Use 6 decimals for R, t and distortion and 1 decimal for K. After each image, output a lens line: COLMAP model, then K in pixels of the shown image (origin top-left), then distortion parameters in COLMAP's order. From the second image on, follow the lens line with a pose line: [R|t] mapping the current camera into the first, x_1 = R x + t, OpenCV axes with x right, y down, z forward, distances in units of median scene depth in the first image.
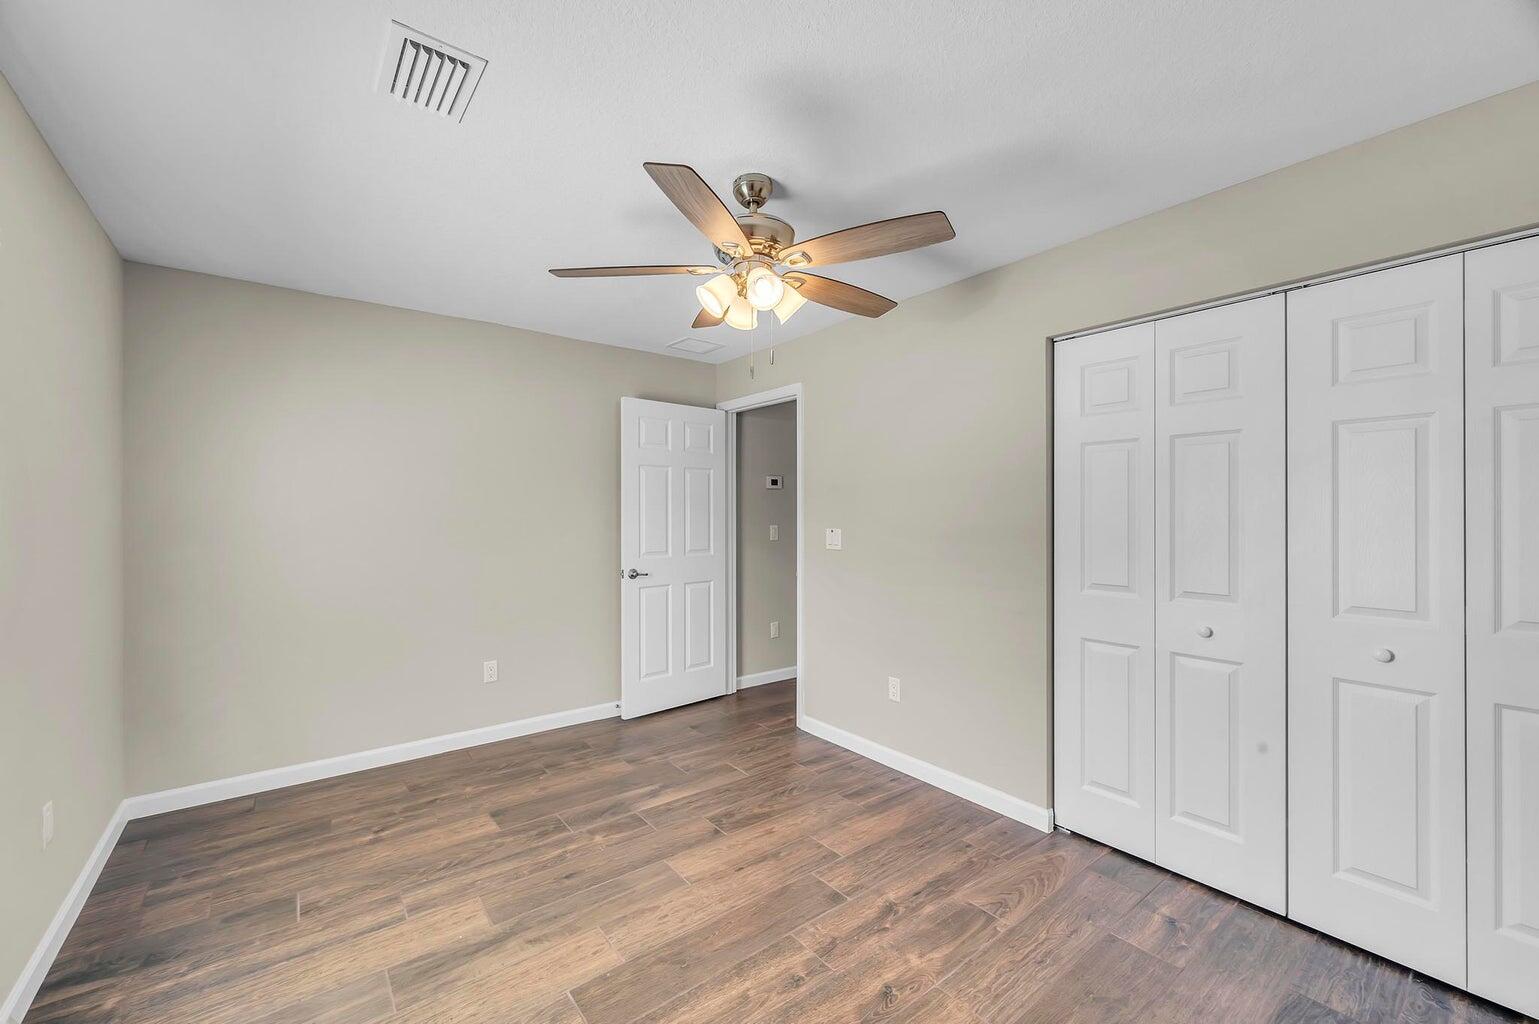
lens RADIAL K [[610.8, 0, 766.8], [0, 610.8, 513.0], [0, 0, 1]] dist [-0.001251, -0.000026]
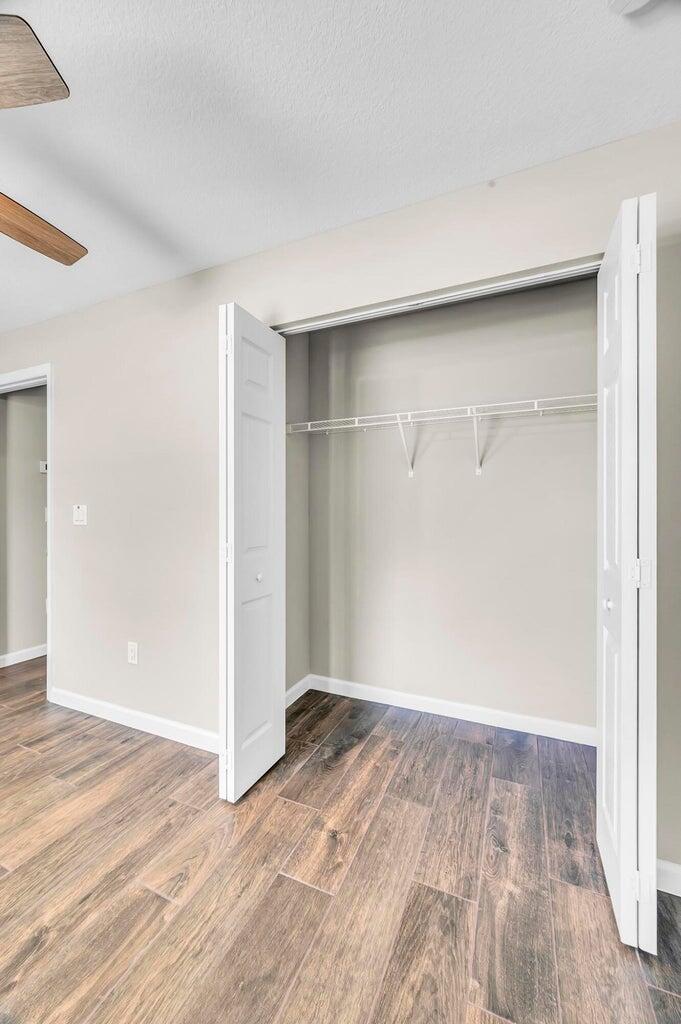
lens RADIAL K [[406.8, 0, 339.0], [0, 406.8, 517.4], [0, 0, 1]] dist [0.000648, 0.000082]
pose [[0.881706, -0.005337, 0.471769, 0.252451], [-0.002517, 0.999869, 0.016014, 0.049645], [-0.471792, -0.015307, 0.881577, 0.266572]]
